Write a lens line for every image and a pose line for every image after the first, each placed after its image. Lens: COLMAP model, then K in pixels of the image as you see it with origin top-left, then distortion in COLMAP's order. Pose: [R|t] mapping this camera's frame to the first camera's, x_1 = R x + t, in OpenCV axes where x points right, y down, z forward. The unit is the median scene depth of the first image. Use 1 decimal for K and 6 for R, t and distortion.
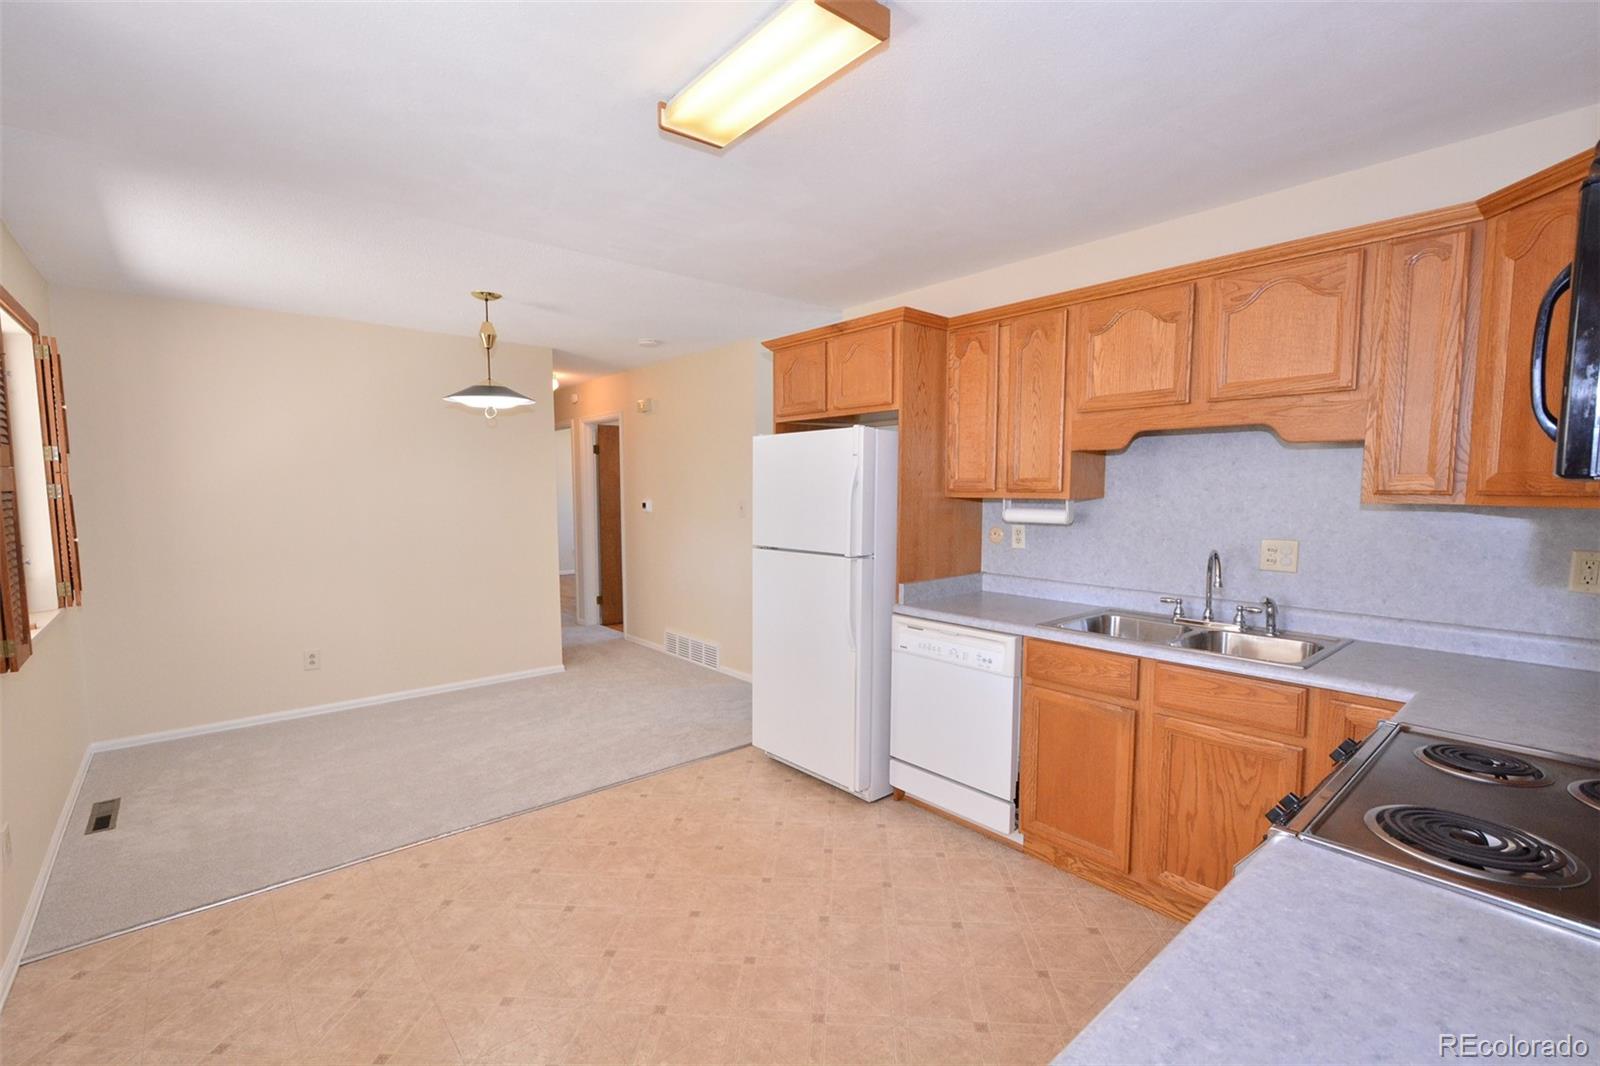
lens RADIAL K [[703.2, 0, 792.9], [0, 703.2, 546.9], [0, 0, 1]] dist [-0.000612, 0.000008]
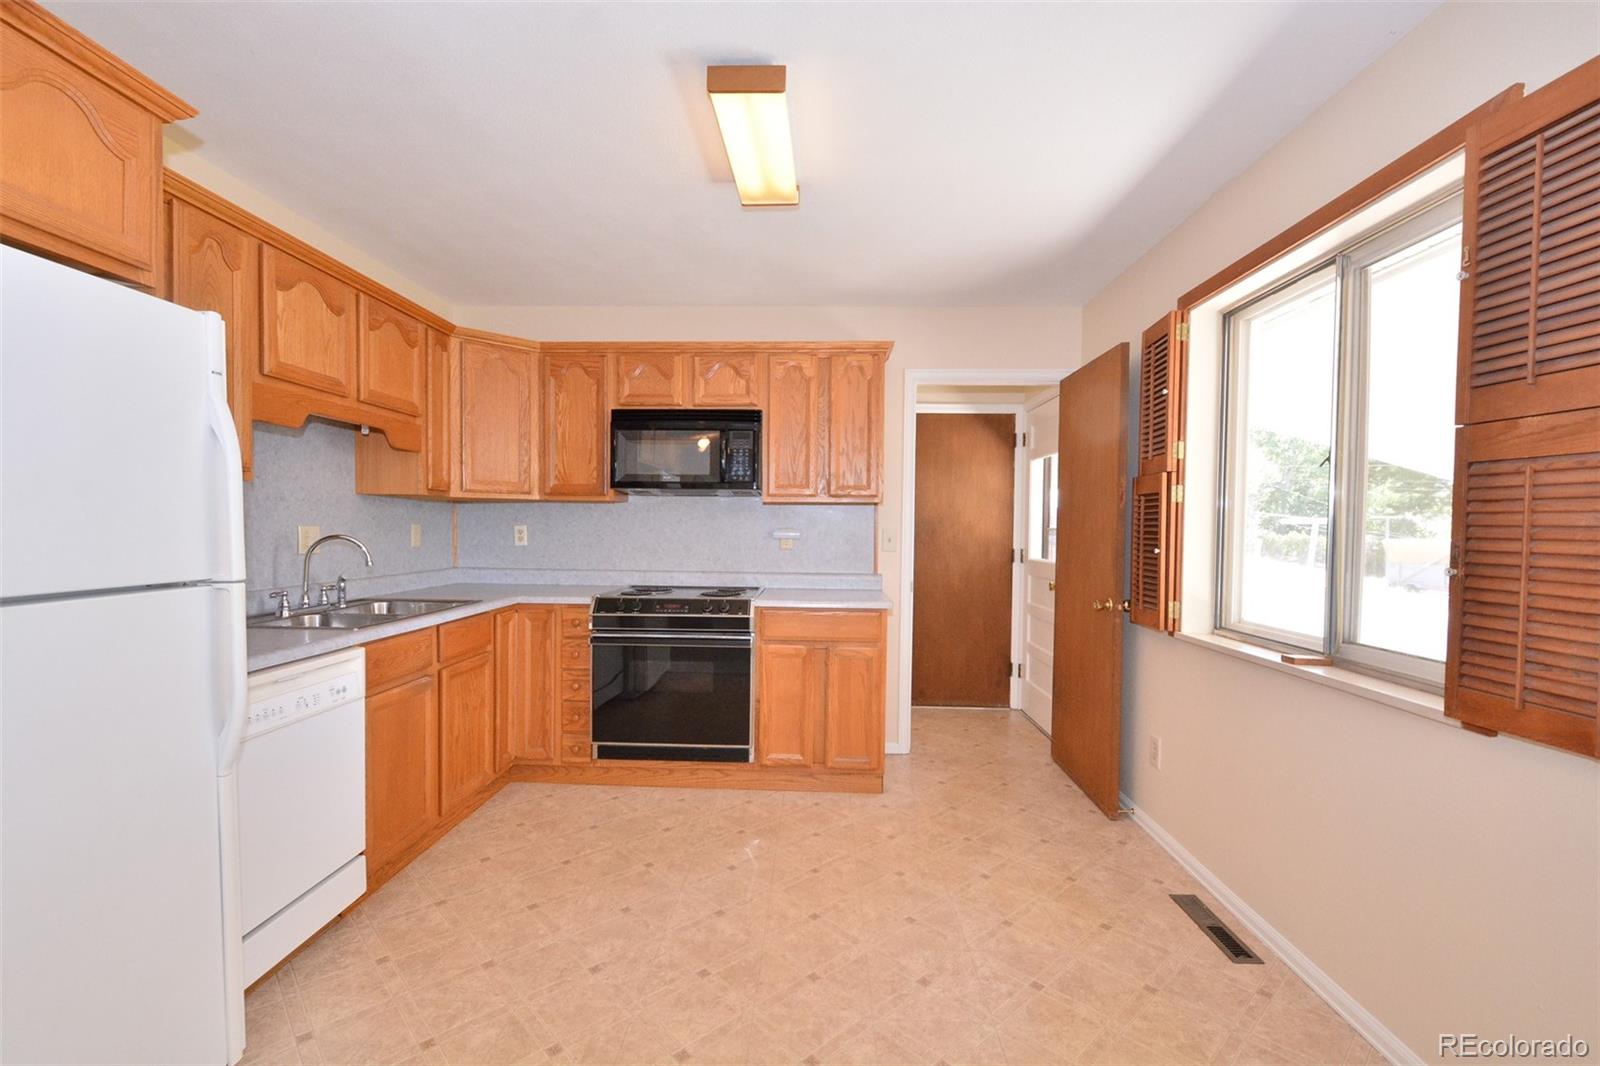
lens RADIAL K [[703.2, 0, 795.4], [0, 703.2, 536.8], [0, 0, 1]] dist [-0.000612, 0.000008]
pose [[-0.740658, -0.018158, 0.671637, -0.648360], [0.040263, 0.996639, 0.071346, -0.042191], [-0.670675, 0.079885, -0.737437, 1.319138]]
